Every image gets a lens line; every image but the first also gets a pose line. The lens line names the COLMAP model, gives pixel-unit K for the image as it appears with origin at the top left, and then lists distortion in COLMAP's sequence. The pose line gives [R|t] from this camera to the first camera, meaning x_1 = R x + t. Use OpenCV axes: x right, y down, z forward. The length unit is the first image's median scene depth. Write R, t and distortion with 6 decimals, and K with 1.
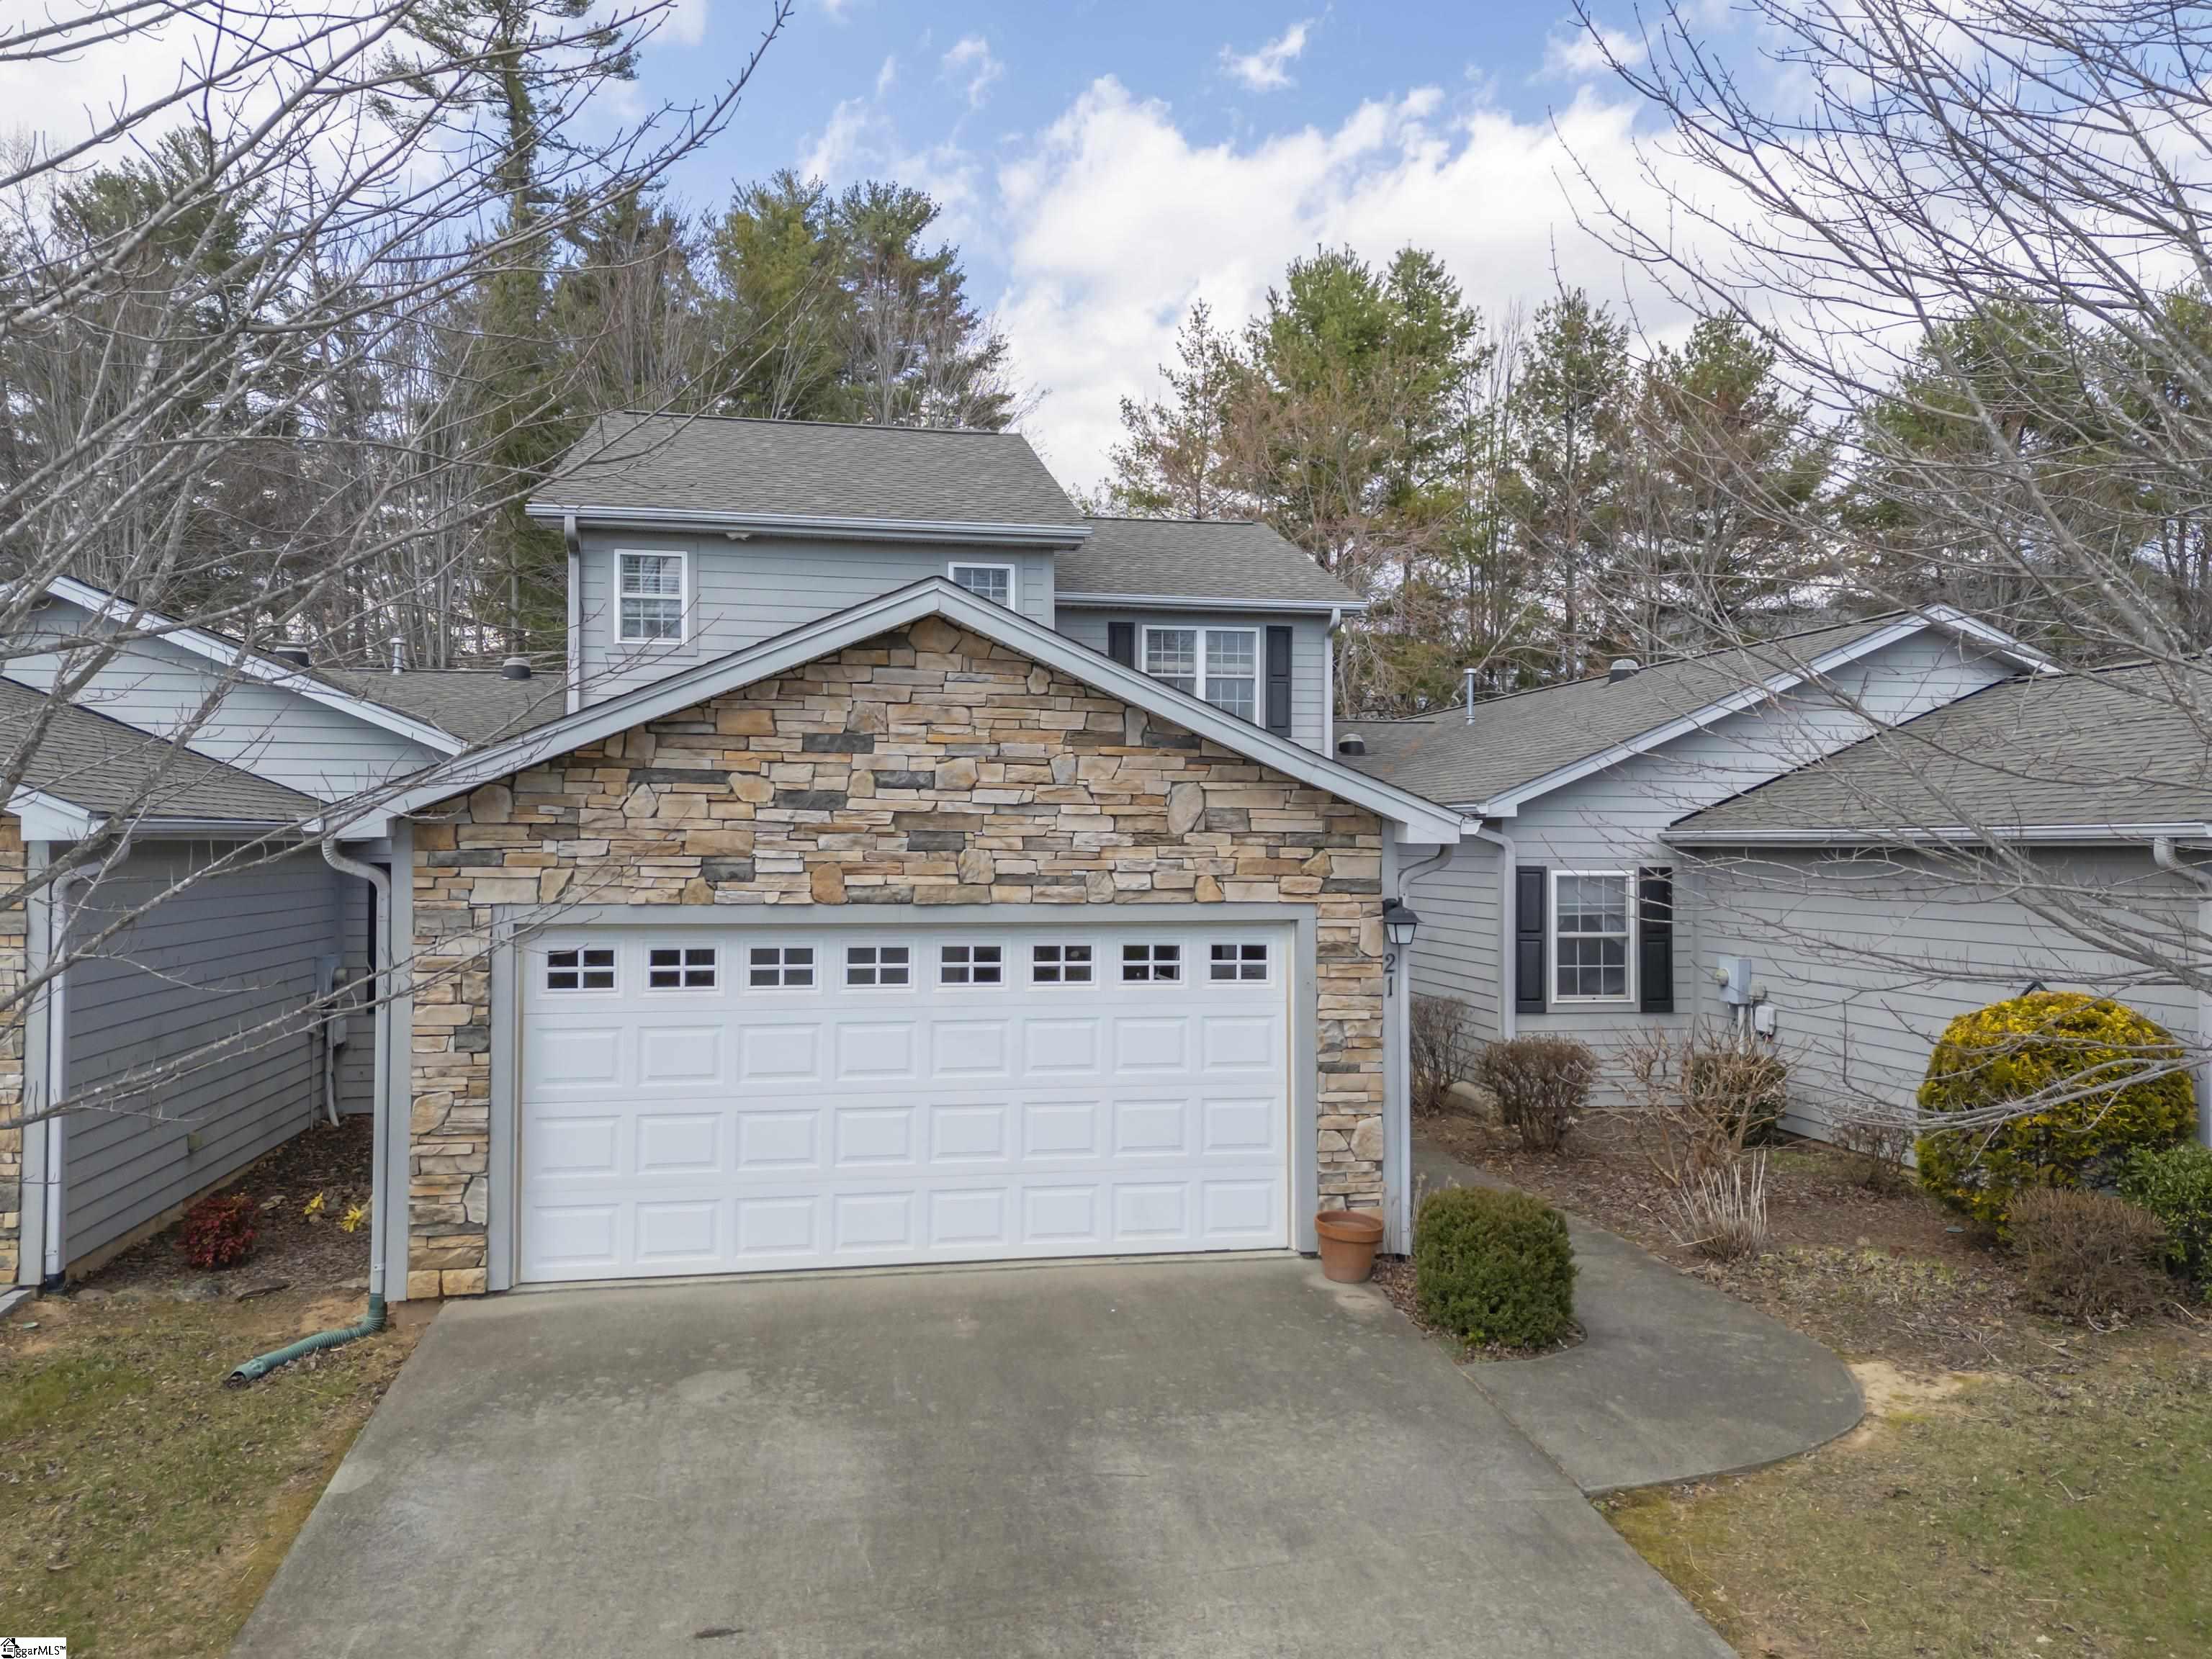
lens RADIAL K [[1614.5, 0, 1100.6], [0, 1614.5, 829.0], [0, 0, 1]] dist [0.101225, -0.086092]
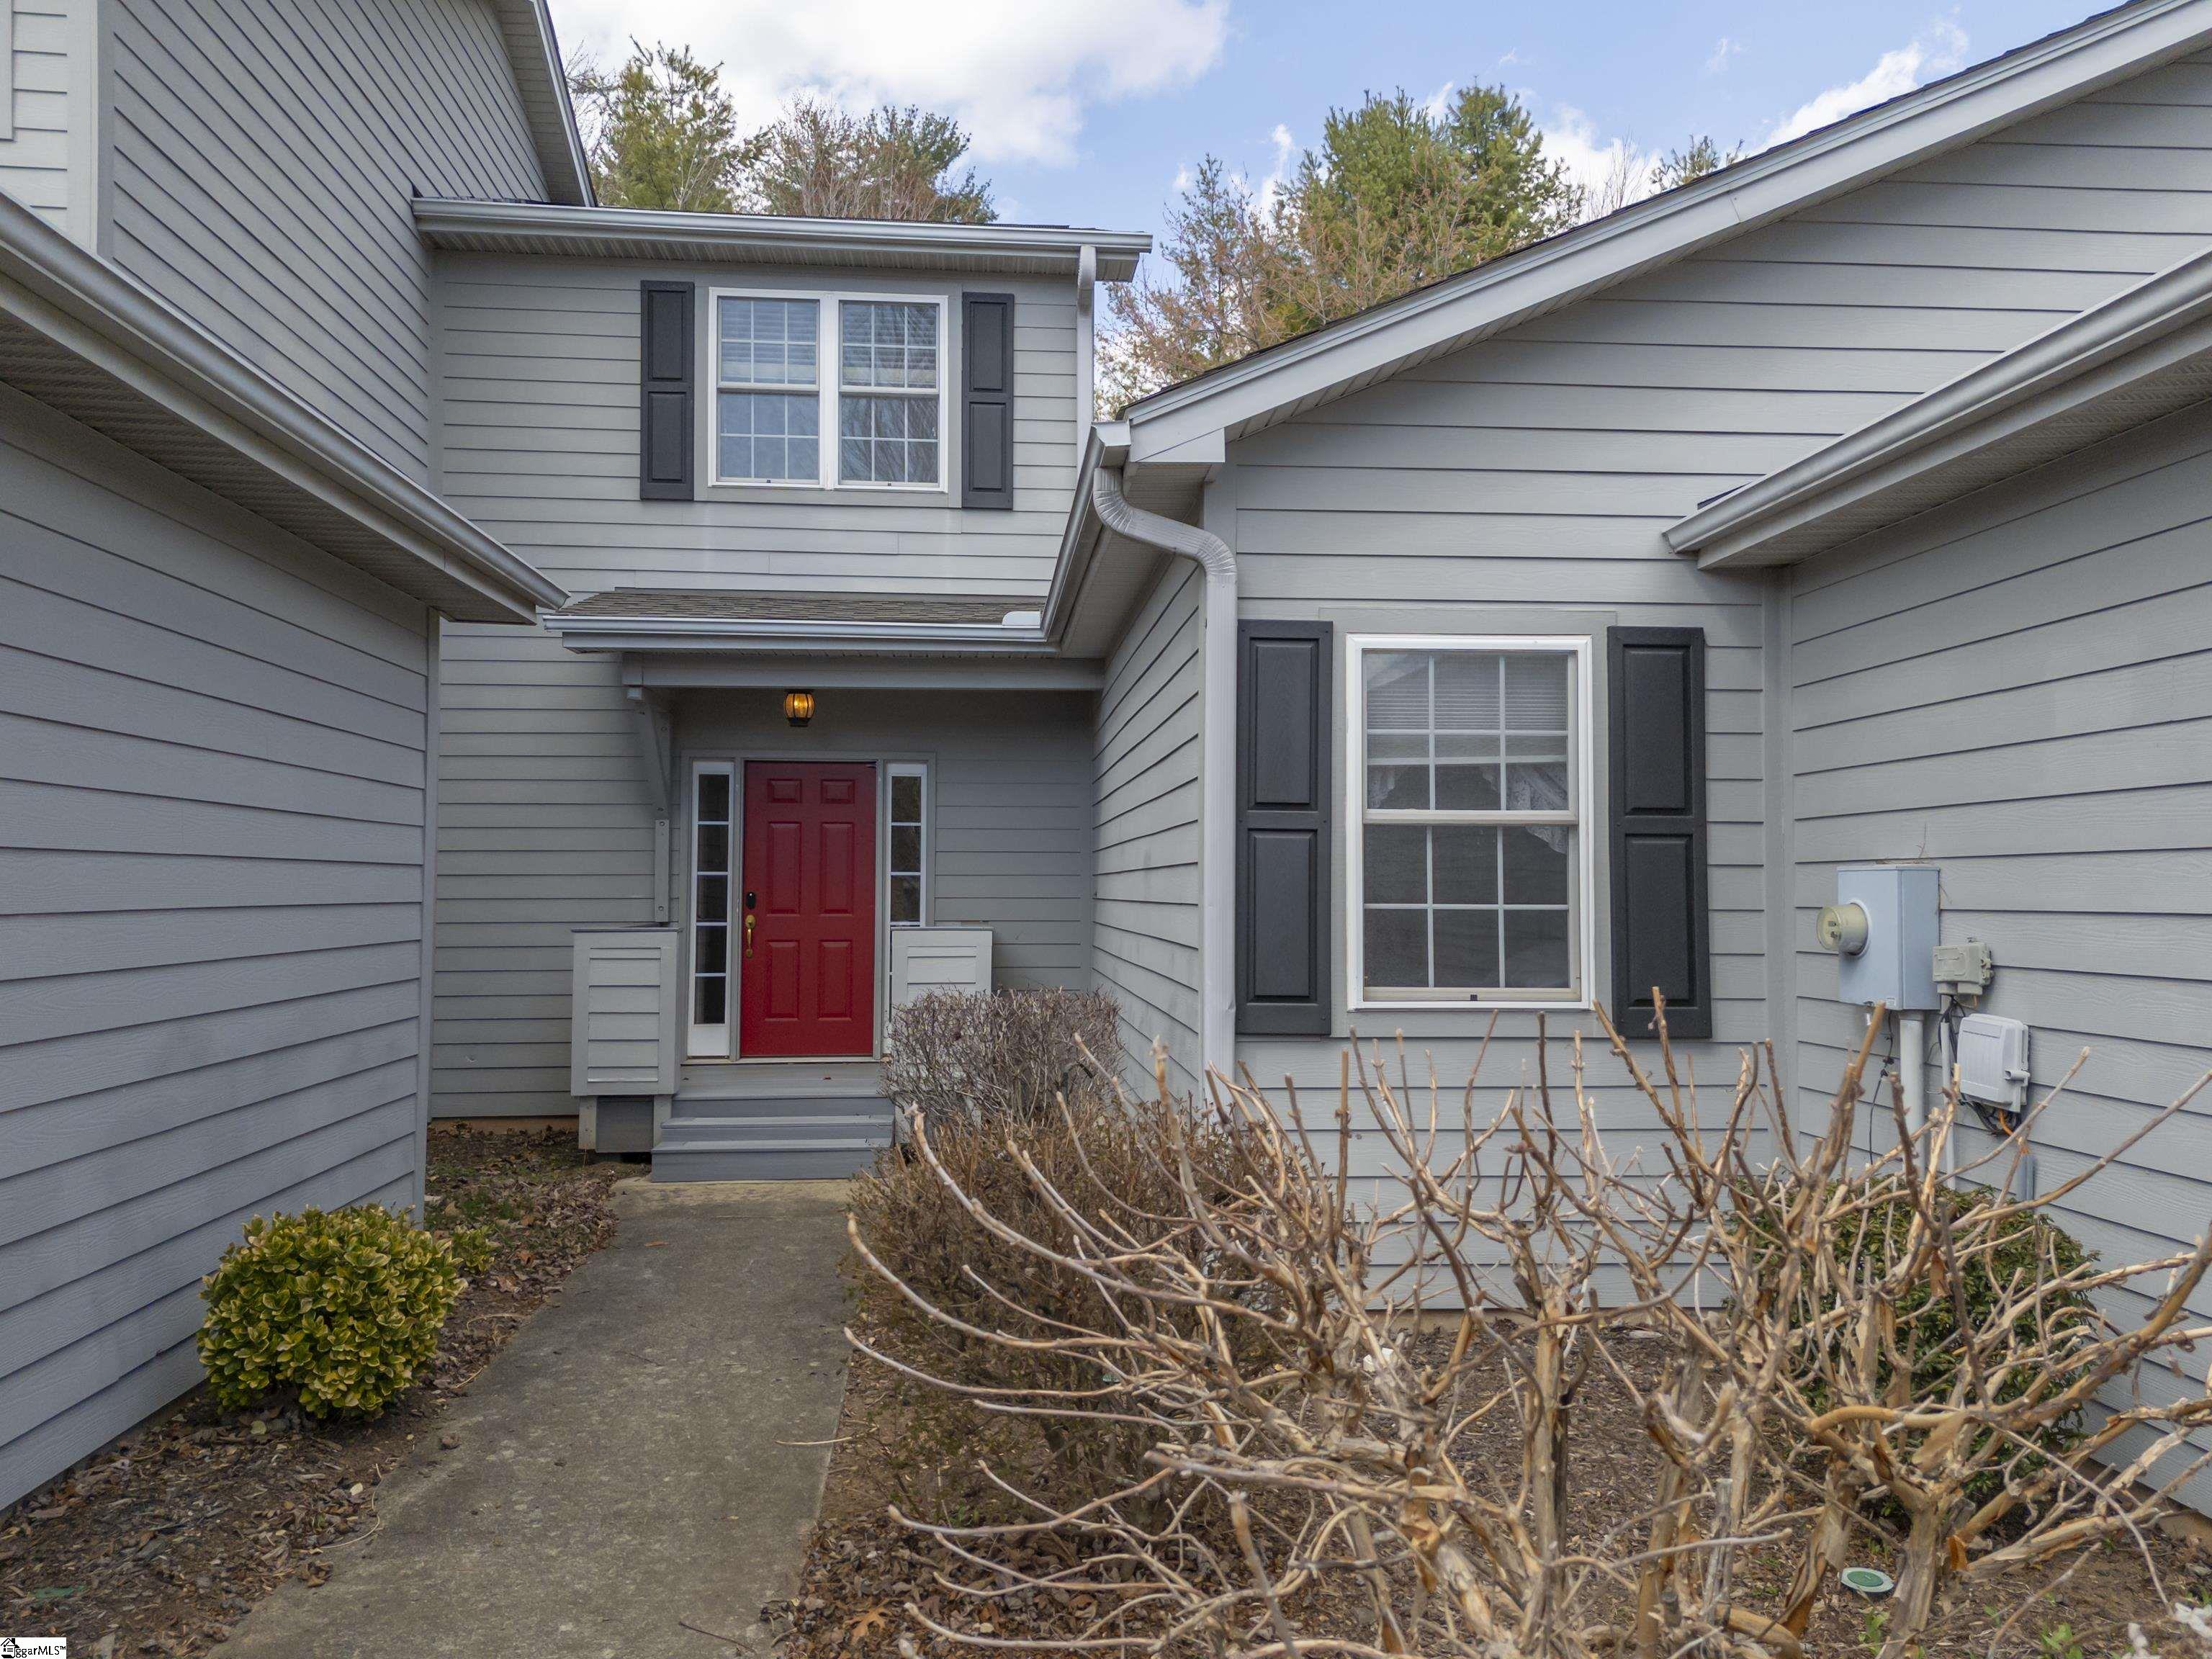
lens RADIAL K [[1613.5, 0, 1120.6], [0, 1613.5, 811.4], [0, 0, 1]] dist [0.092991, -0.084107]
pose [[0.996363, -0.007285, -0.084903, 0.406695], [0.004244, 0.999345, -0.035947, 0.120805], [0.085110, 0.035456, 0.995741, 1.022014]]
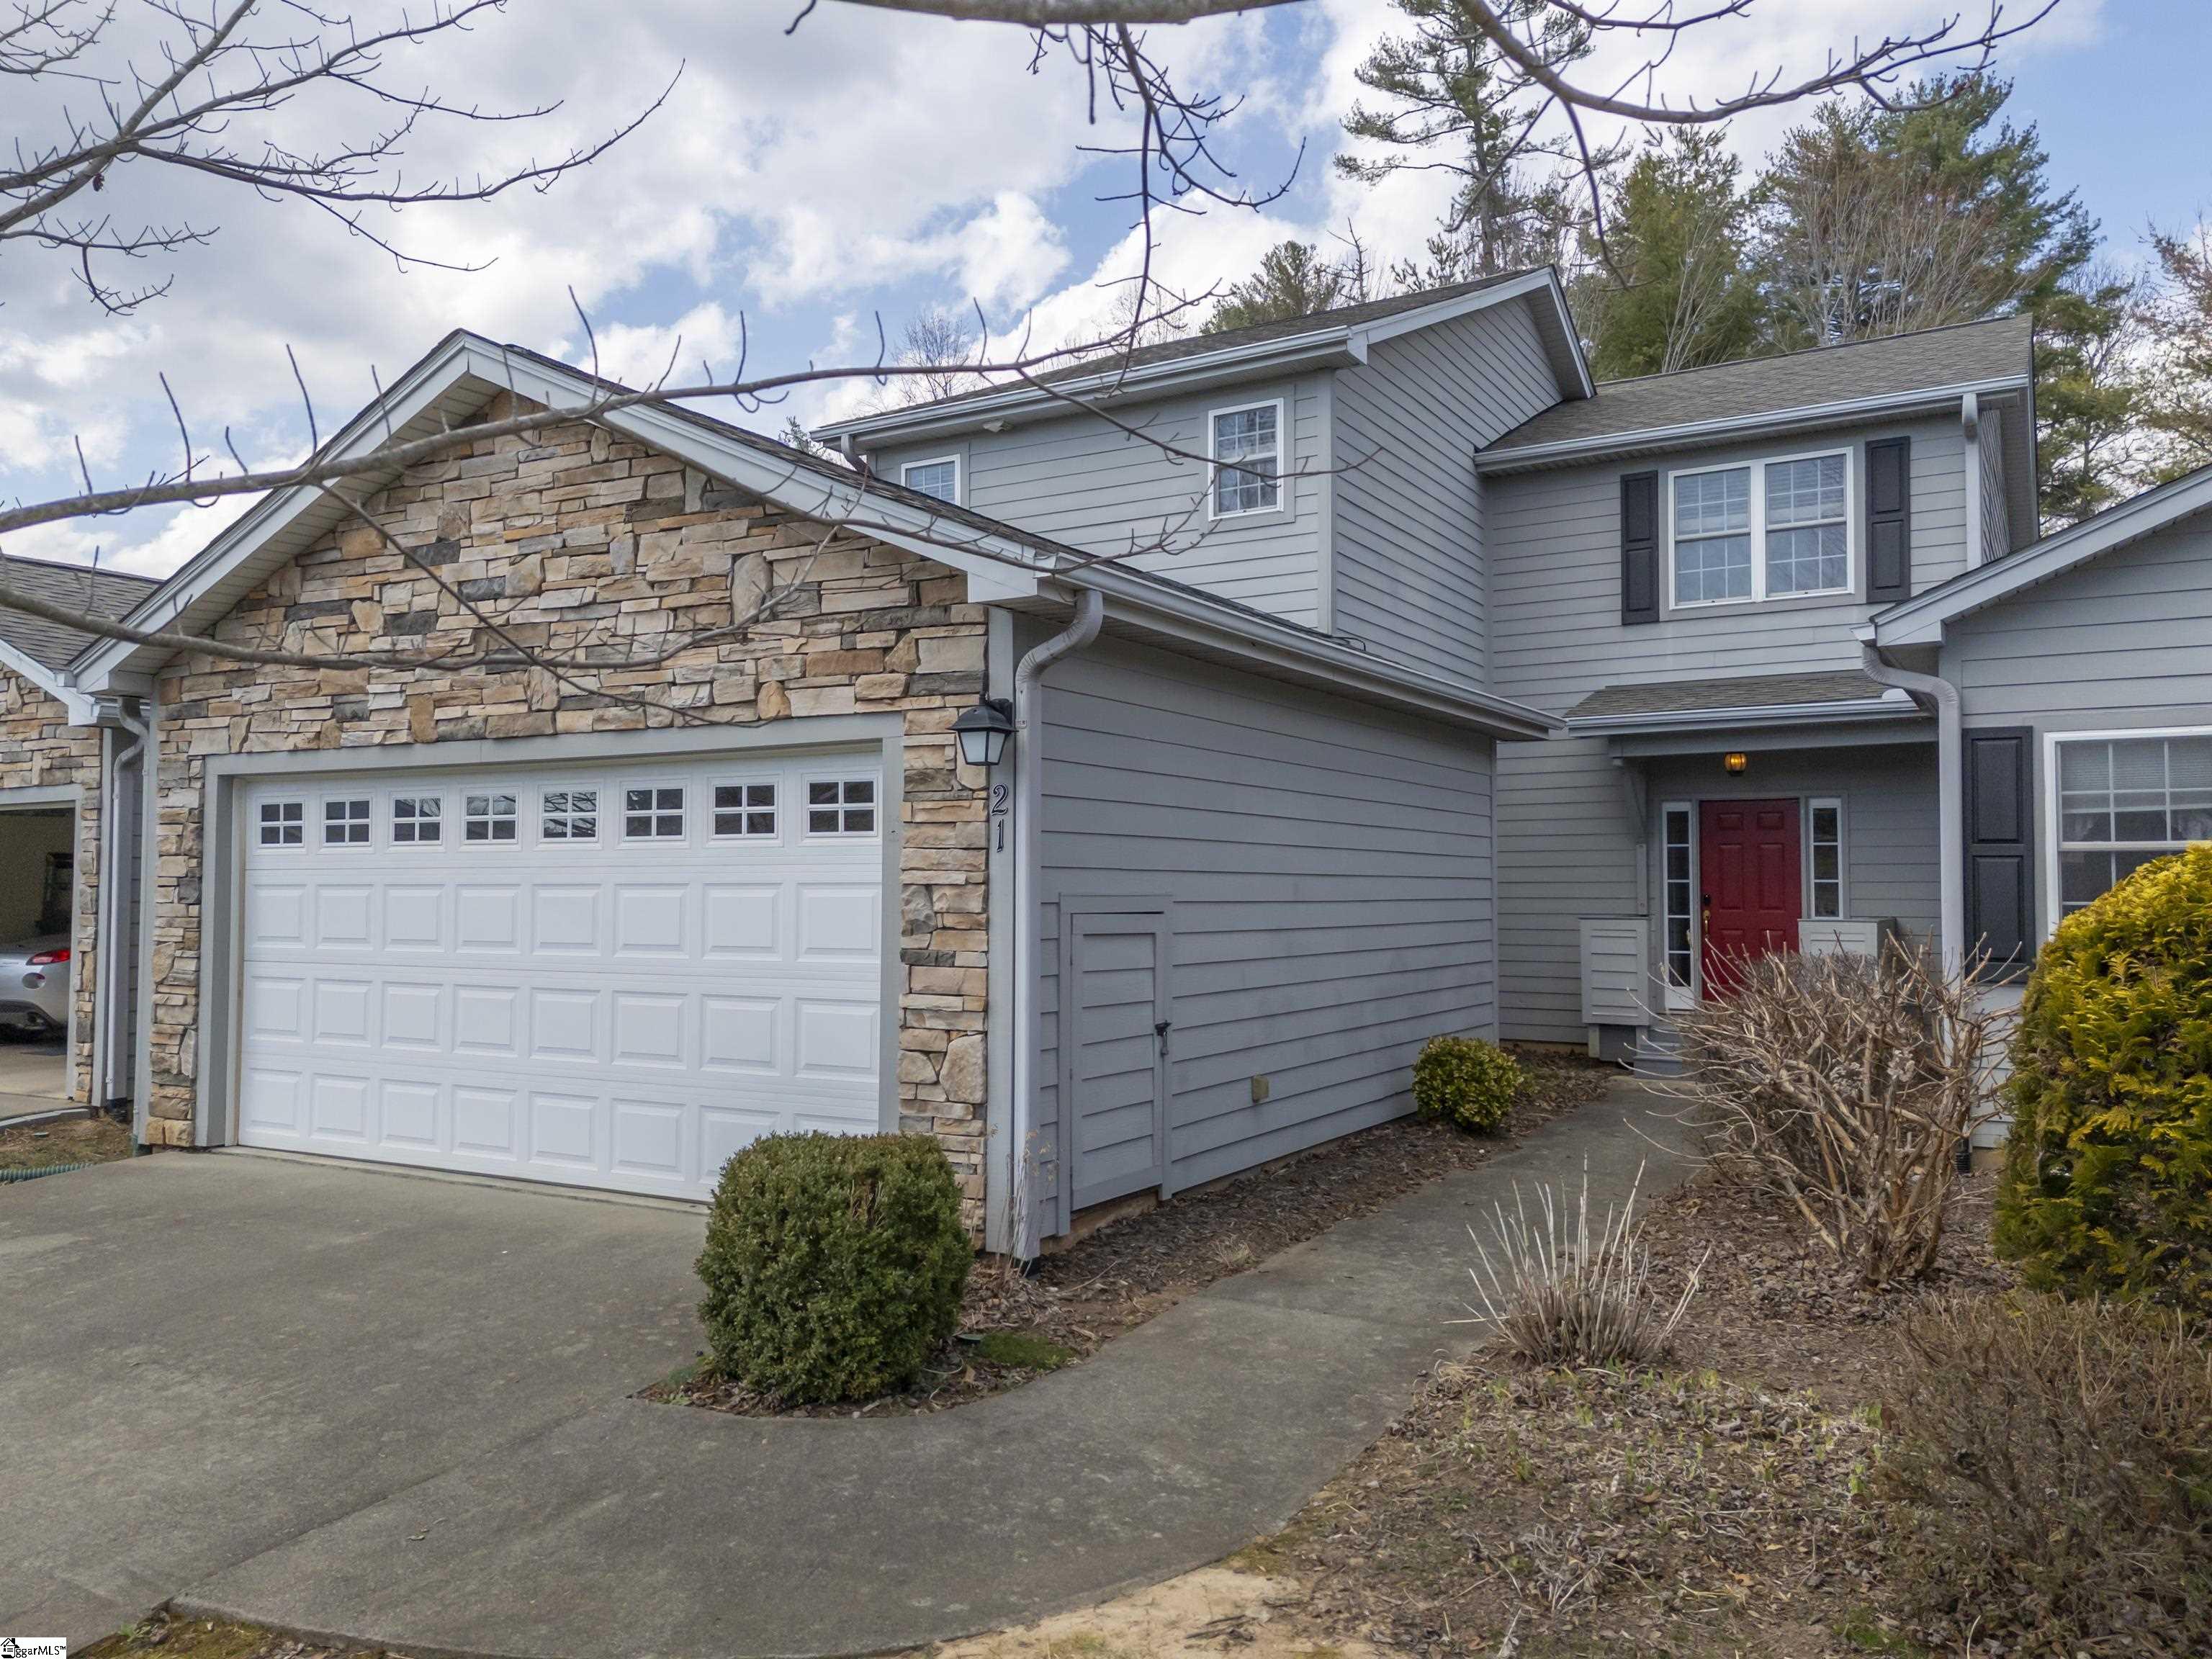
lens RADIAL K [[1614.5, 0, 1100.6], [0, 1614.5, 829.0], [0, 0, 1]] dist [0.101225, -0.086092]
pose [[0.757124, -0.027814, -0.652679, 0.637994], [0.009061, 0.999444, -0.032081, 0.117632], [0.653209, 0.018376, 0.756955, 0.552111]]
